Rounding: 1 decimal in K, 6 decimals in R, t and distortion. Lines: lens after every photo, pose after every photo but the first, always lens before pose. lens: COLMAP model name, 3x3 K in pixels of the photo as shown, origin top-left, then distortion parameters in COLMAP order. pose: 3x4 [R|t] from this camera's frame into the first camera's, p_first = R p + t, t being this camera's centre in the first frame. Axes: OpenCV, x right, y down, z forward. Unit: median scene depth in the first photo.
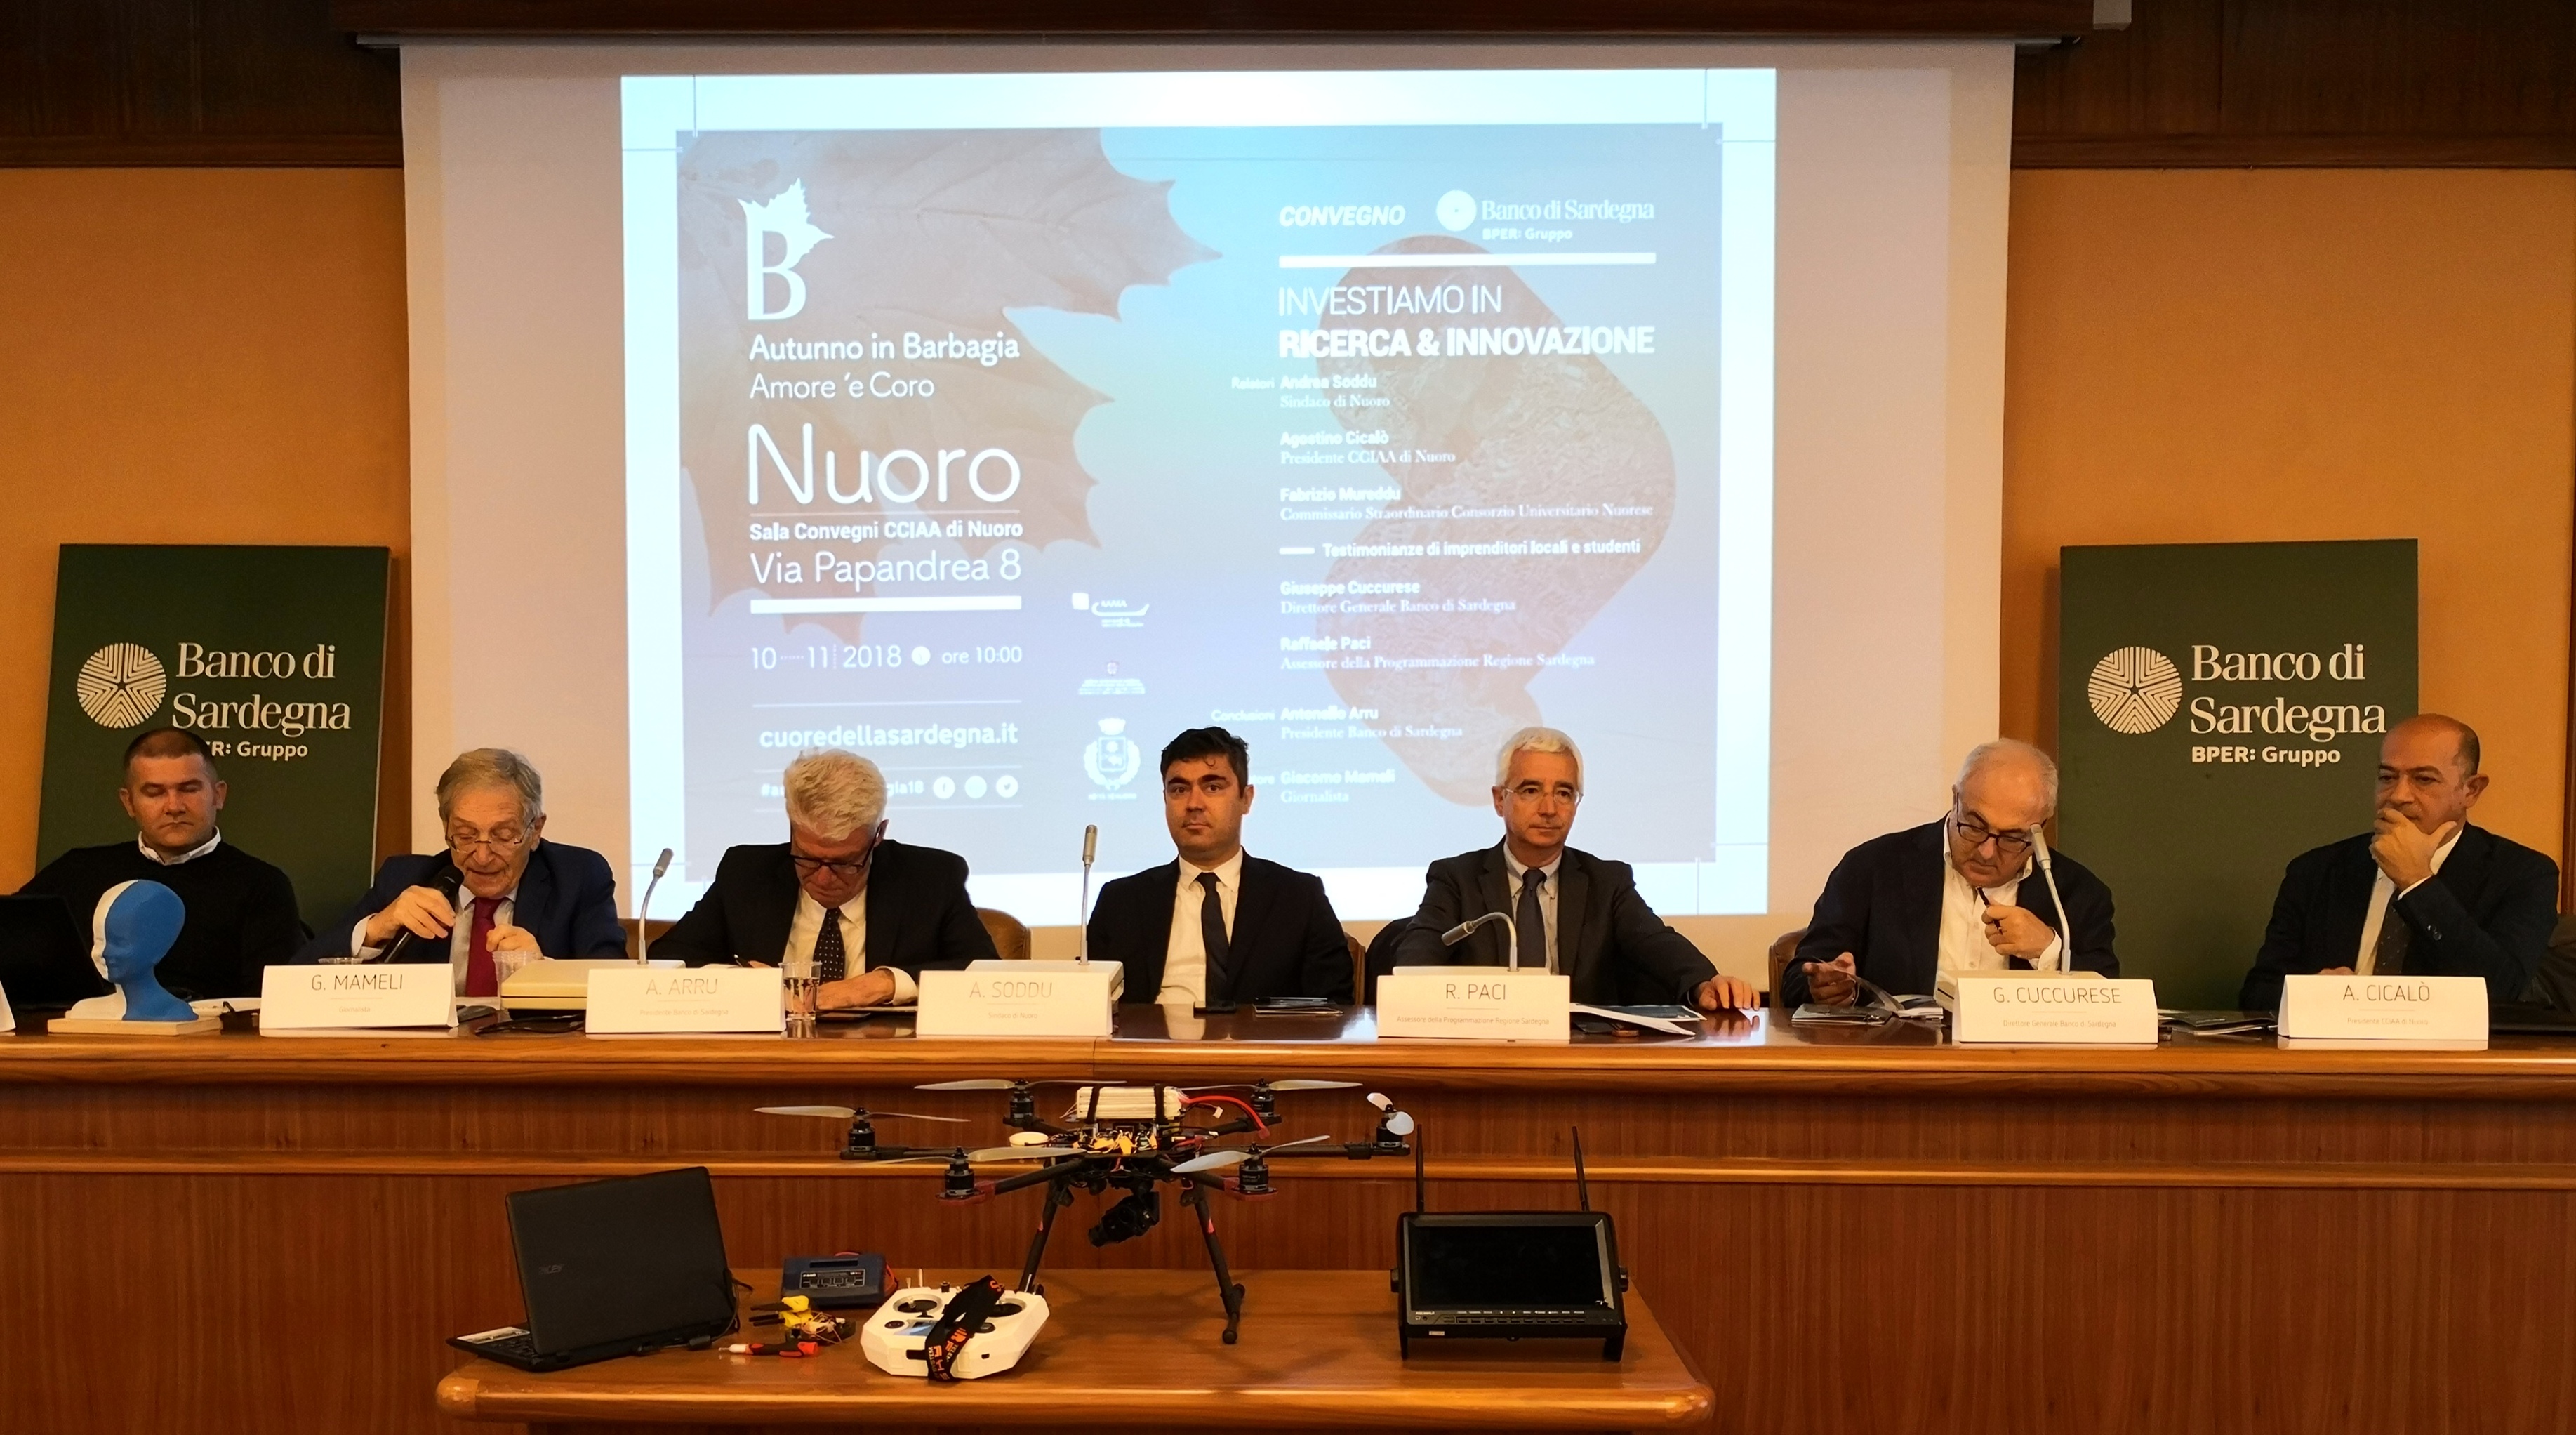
lens RADIAL K [[1887.0, 0, 1288.3], [0, 1887.0, 725.4], [0, 0, 1]] dist [0.006169, 0.001044]
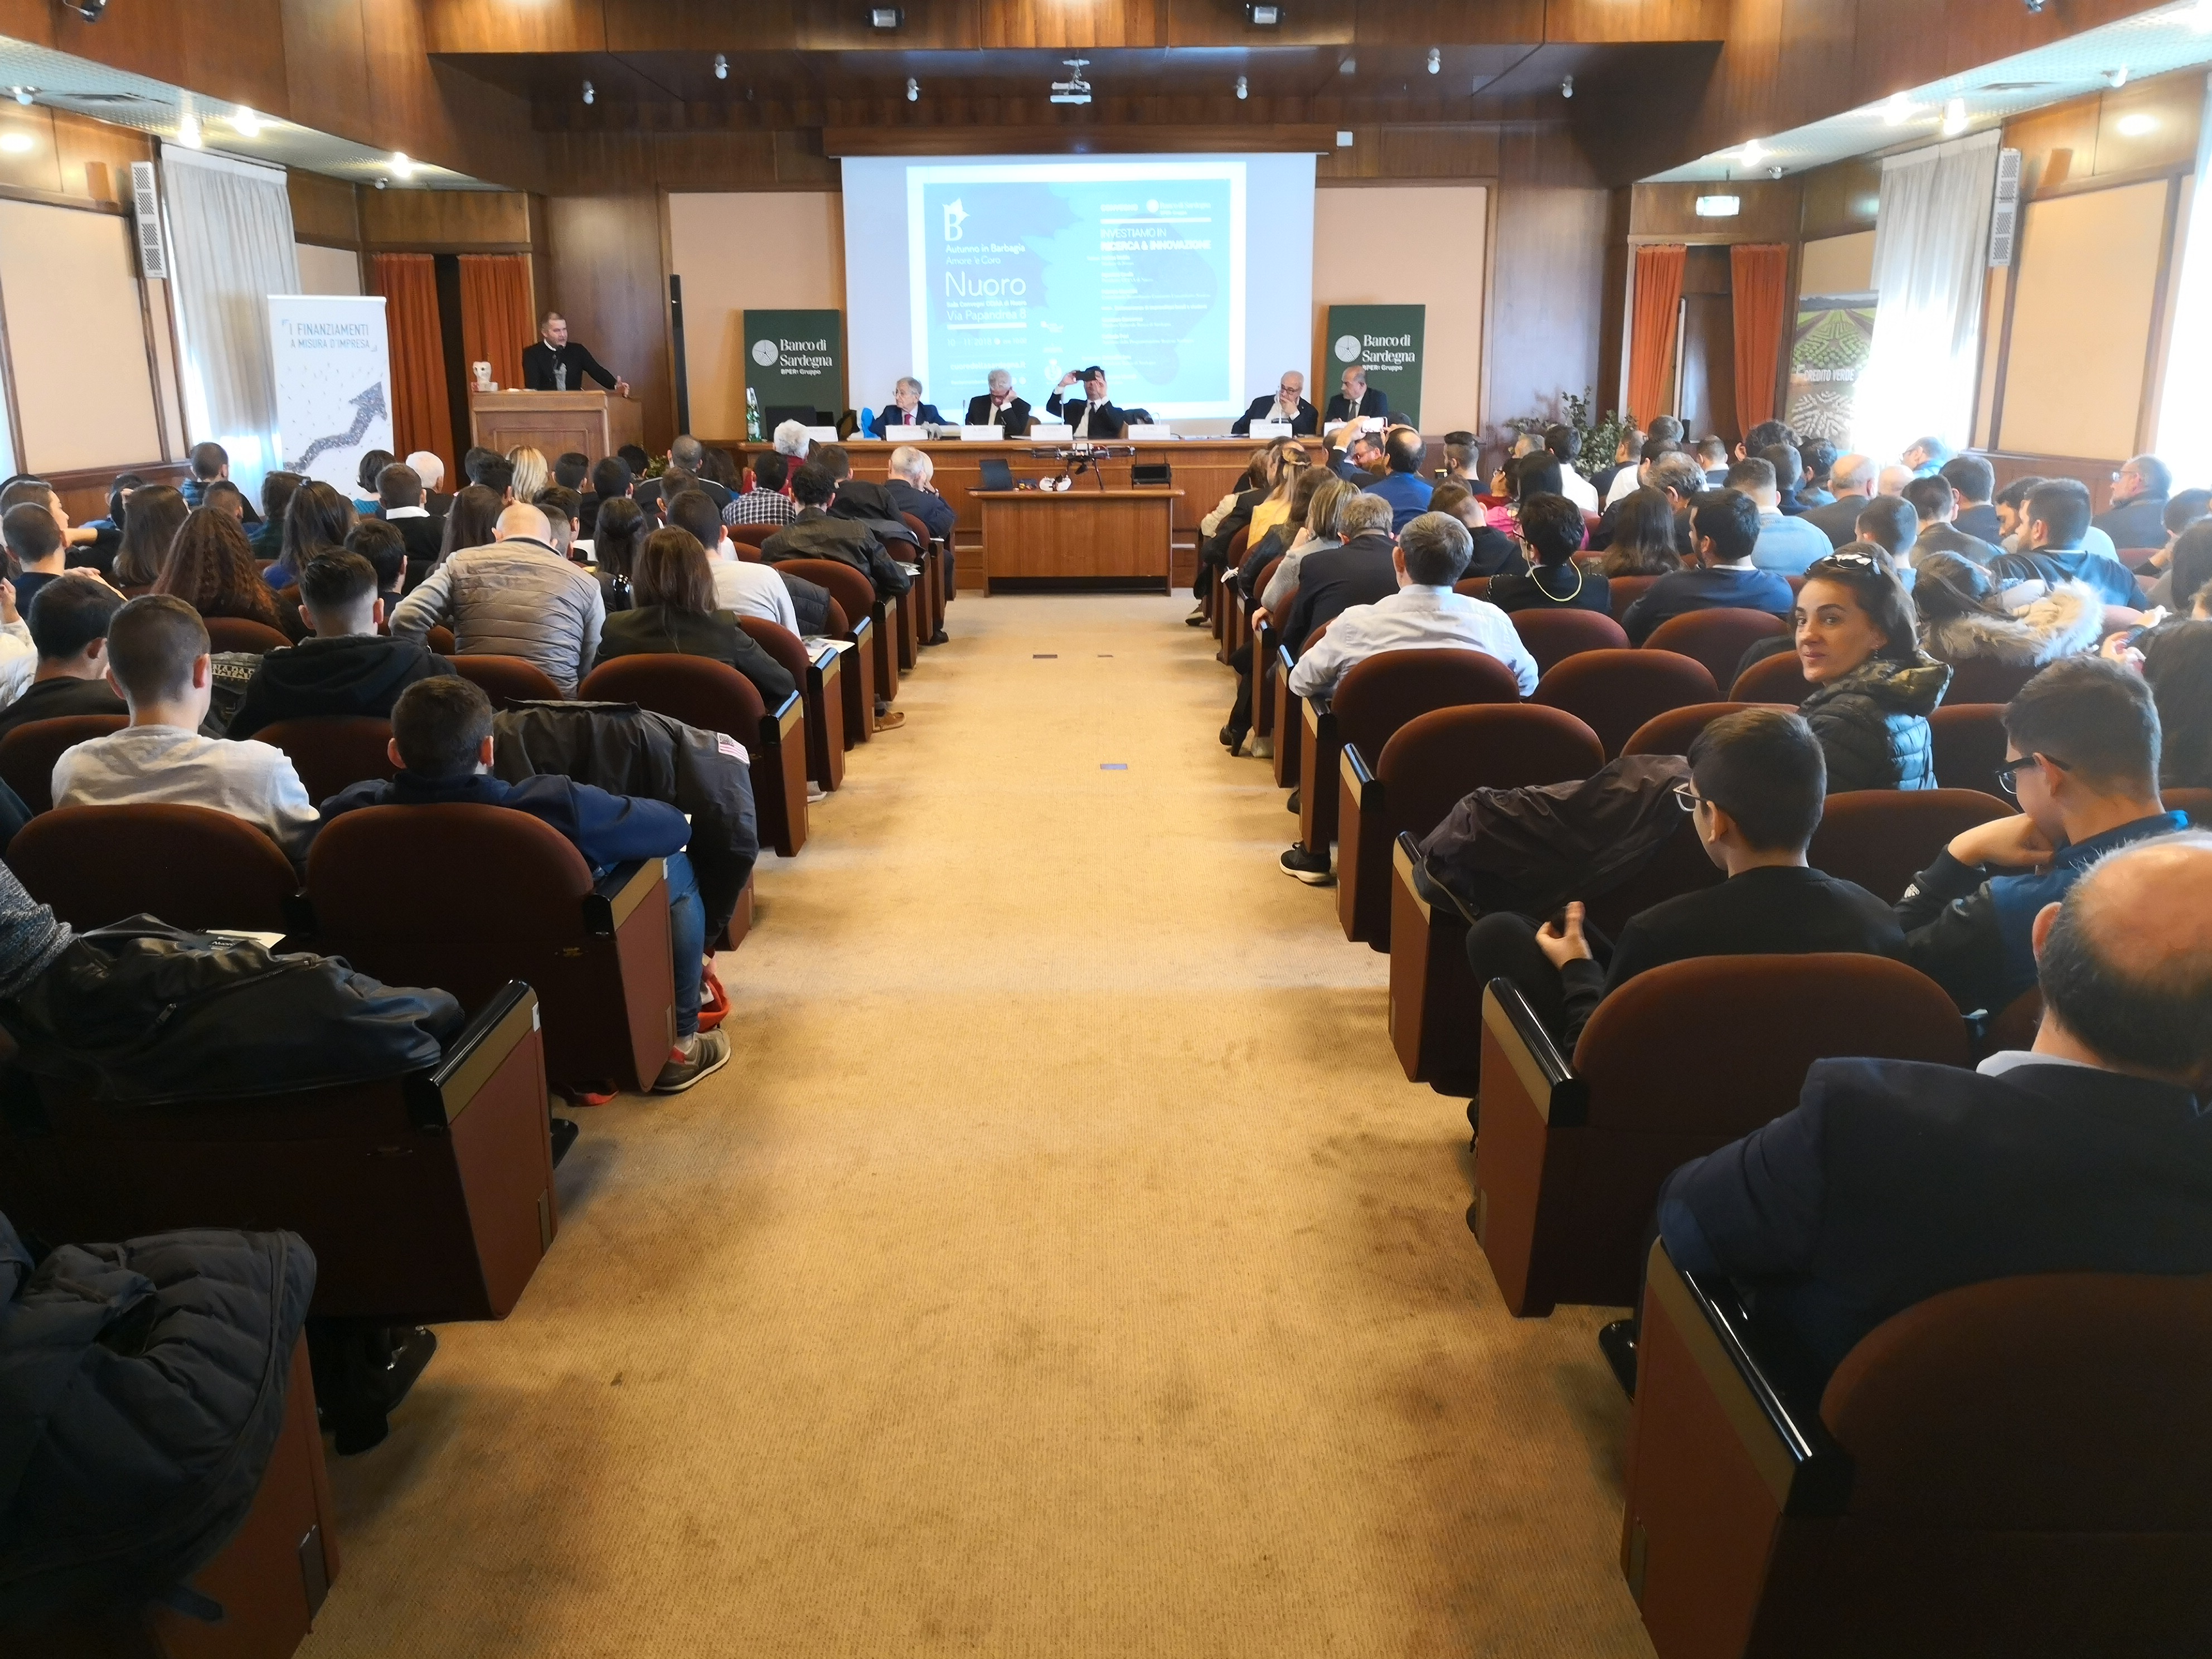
lens RADIAL K [[1754.1, 0, 1117.2], [0, 1754.1, 830.8], [0, 0, 1]] dist [0.014062, 0.002823]
pose [[0.999574, -0.016890, 0.023787, -0.069065], [0.008970, 0.953789, 0.300344, -0.147599], [-0.027760, -0.300003, 0.953534, -2.348622]]
